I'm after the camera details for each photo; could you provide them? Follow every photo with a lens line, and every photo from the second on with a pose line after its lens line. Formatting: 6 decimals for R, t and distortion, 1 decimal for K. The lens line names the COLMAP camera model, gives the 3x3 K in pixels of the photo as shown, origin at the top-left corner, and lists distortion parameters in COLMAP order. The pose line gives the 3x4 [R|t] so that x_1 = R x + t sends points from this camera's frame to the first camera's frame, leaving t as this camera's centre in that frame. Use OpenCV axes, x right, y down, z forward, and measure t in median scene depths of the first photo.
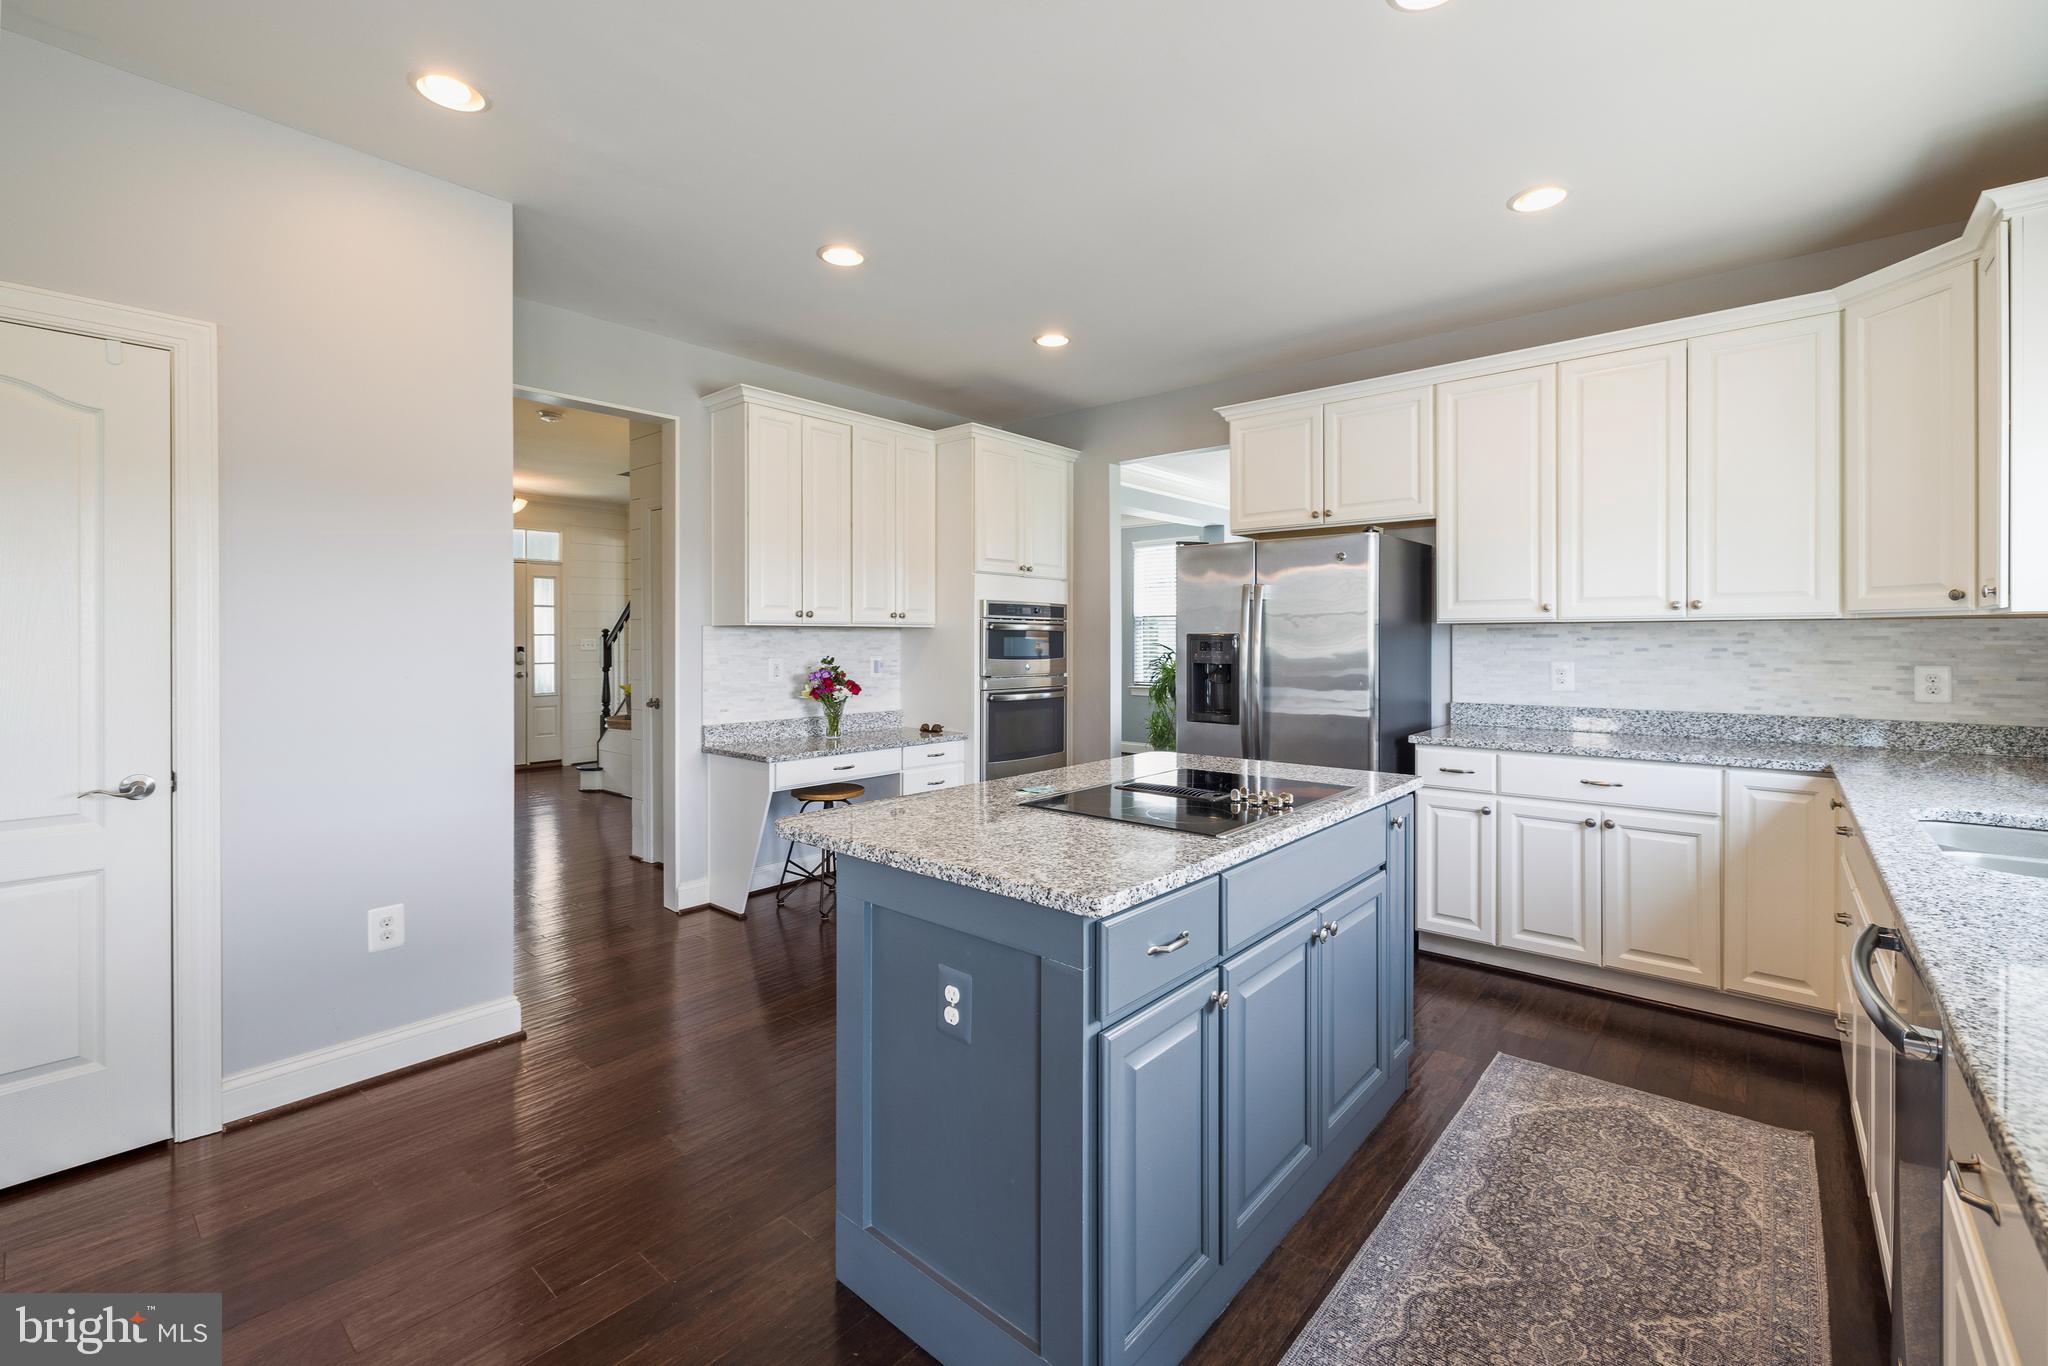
lens RADIAL K [[872.7, 0, 1031.0], [0, 872.7, 640.0], [0, 0, 1]] dist [0.005225, 0.000108]
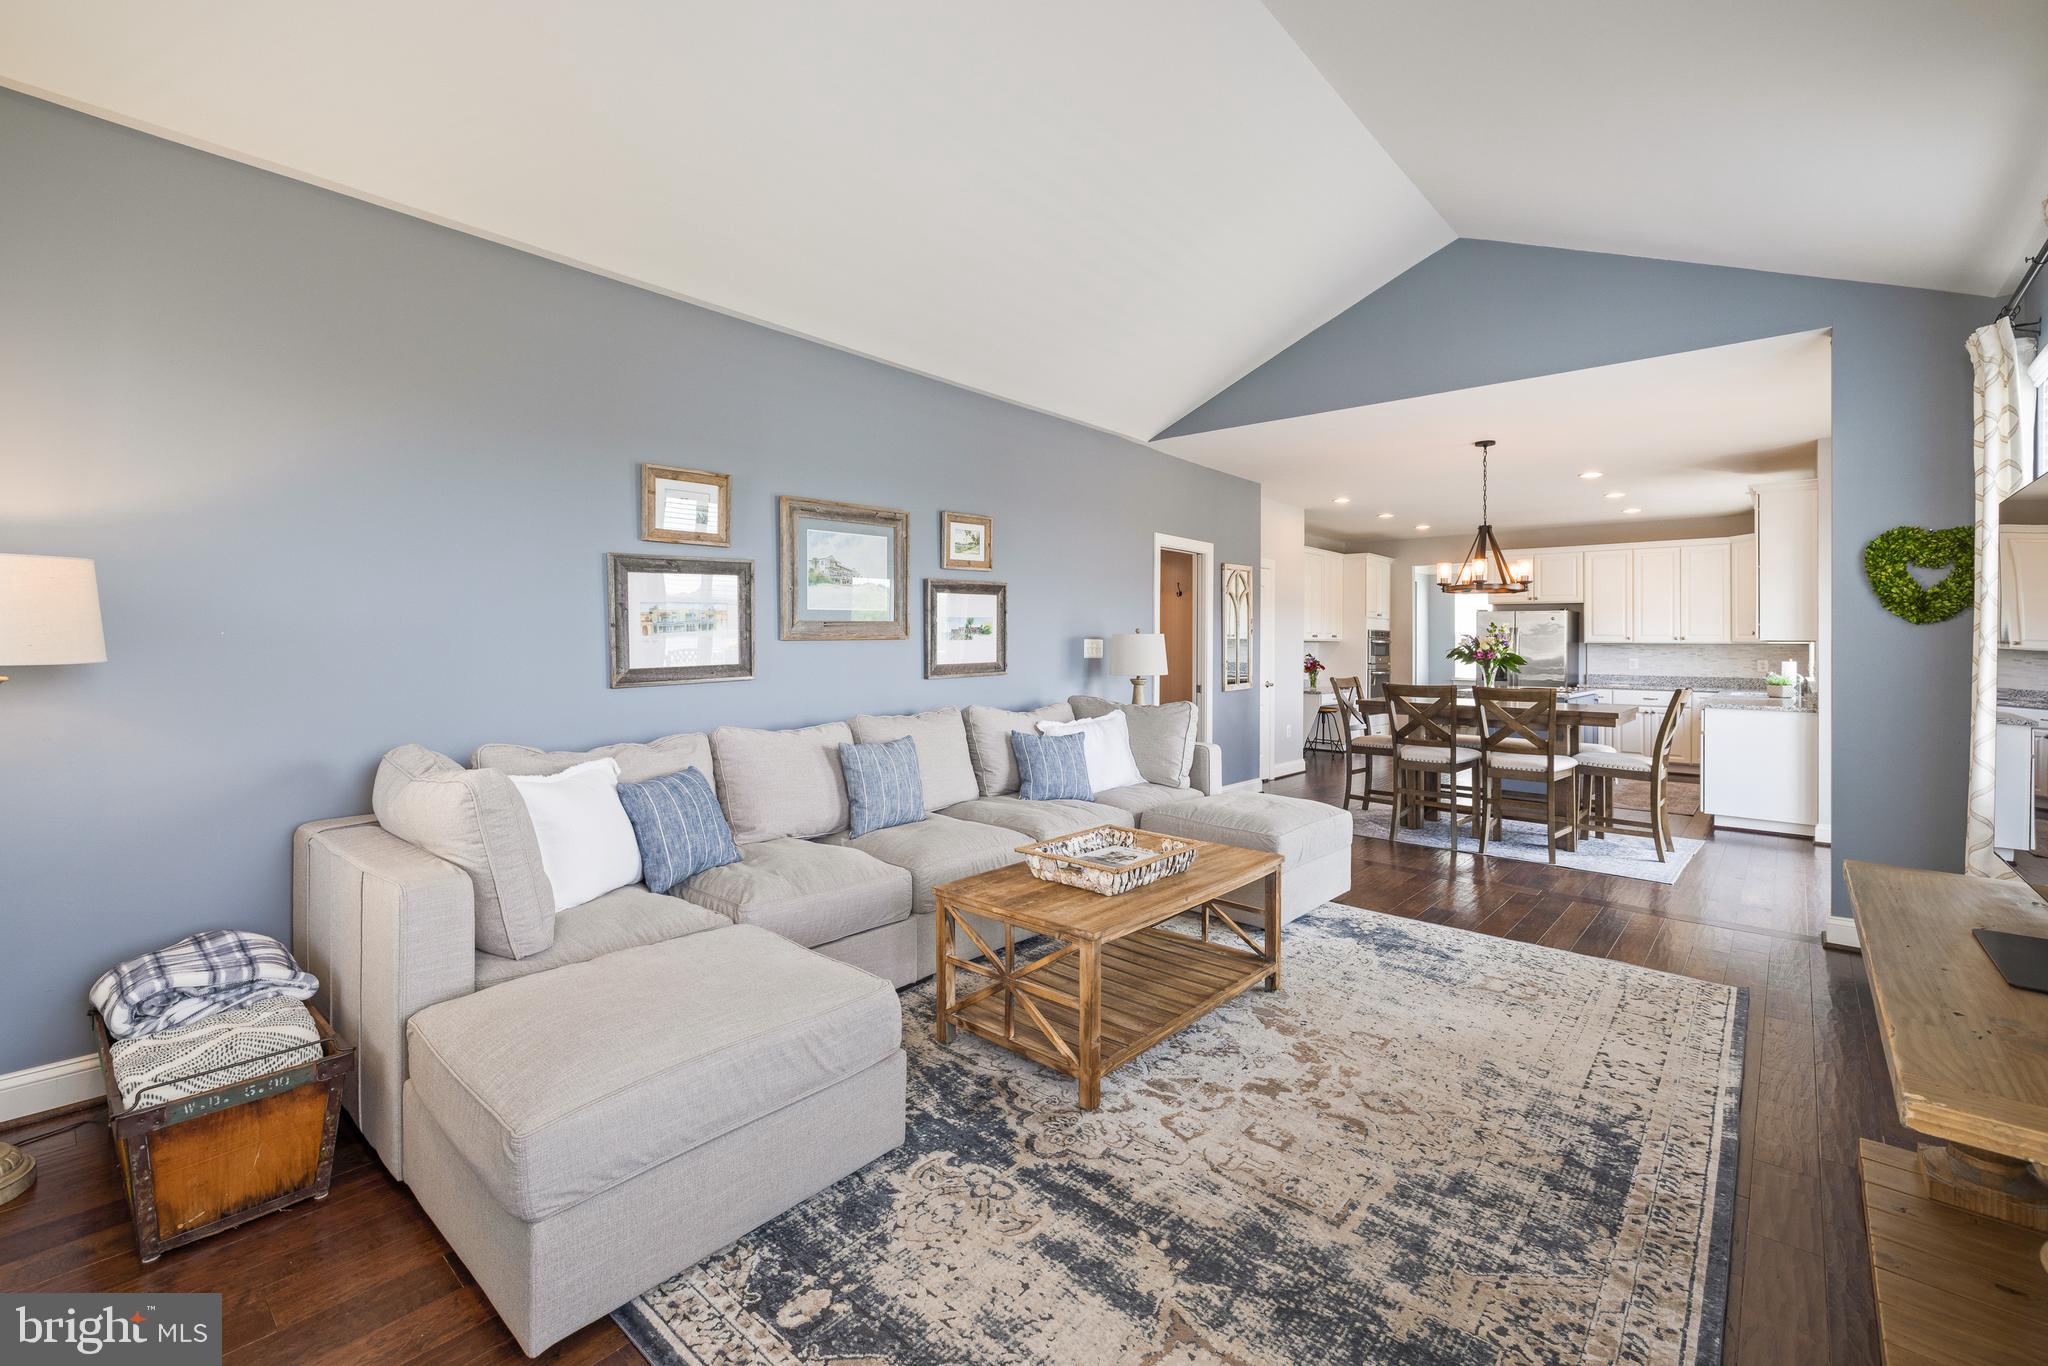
lens RADIAL K [[872.7, 0, 998.9], [0, 872.7, 633.7], [0, 0, 1]] dist [0.005225, 0.000108]
pose [[0.999565, 0.009810, -0.027816, -1.394632], [-0.010114, 0.999891, -0.010797, -0.001756], [0.027707, 0.011074, 0.999555, -1.916480]]
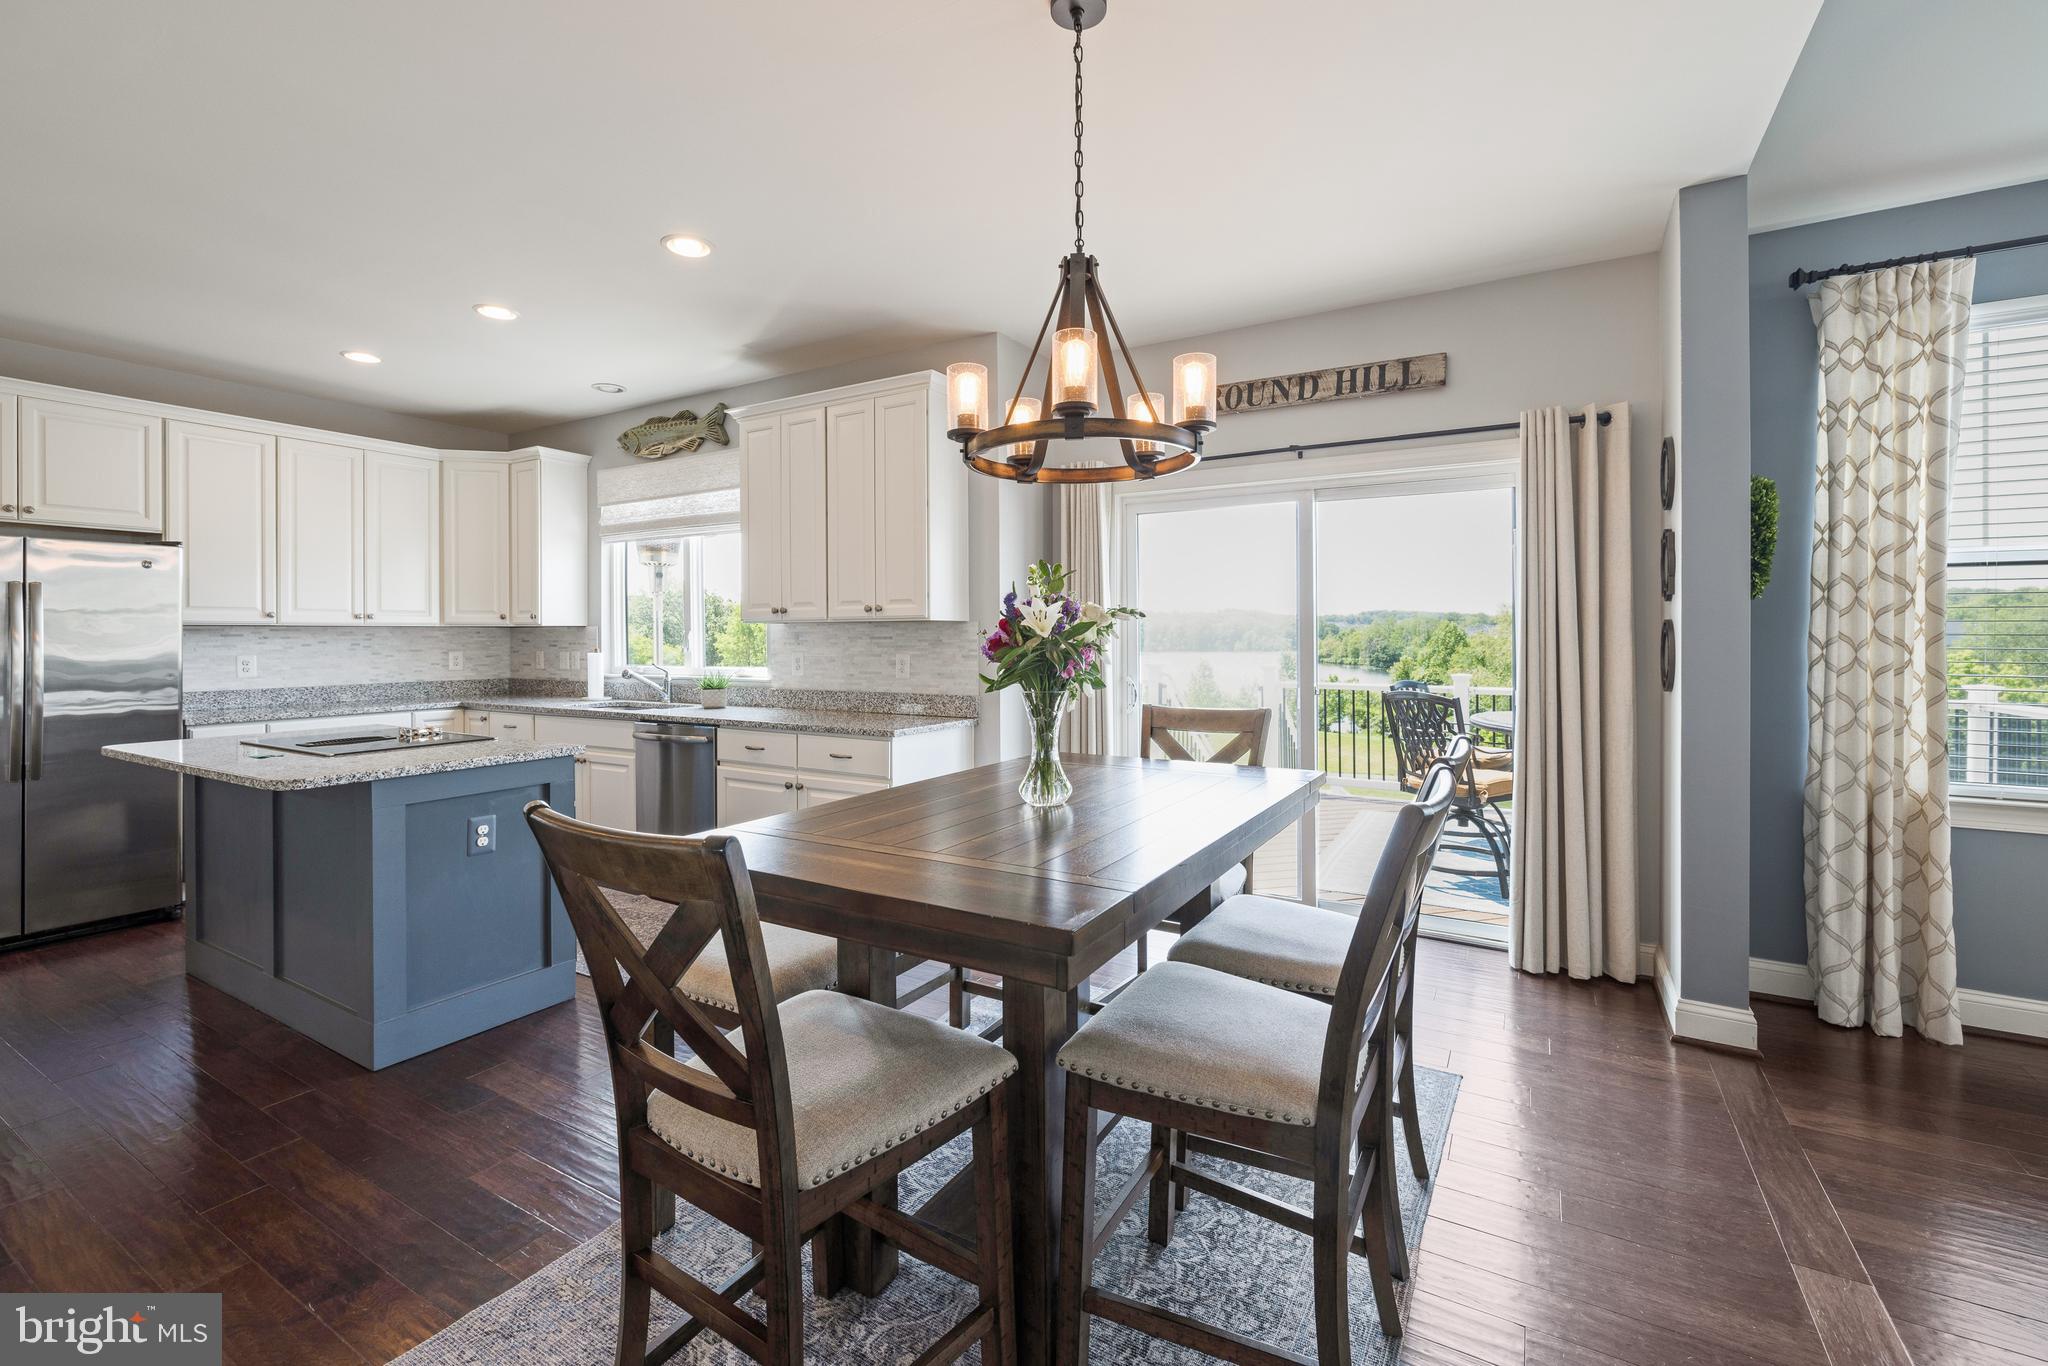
lens RADIAL K [[872.7, 0, 1041.3], [0, 872.7, 637.5], [0, 0, 1]] dist [0.005225, 0.000108]
pose [[-0.190587, -0.000884, 0.981670, -1.011556], [0.001961, 0.999997, 0.001281, -0.001184], [-0.981668, 0.002169, -0.190585, 0.089281]]
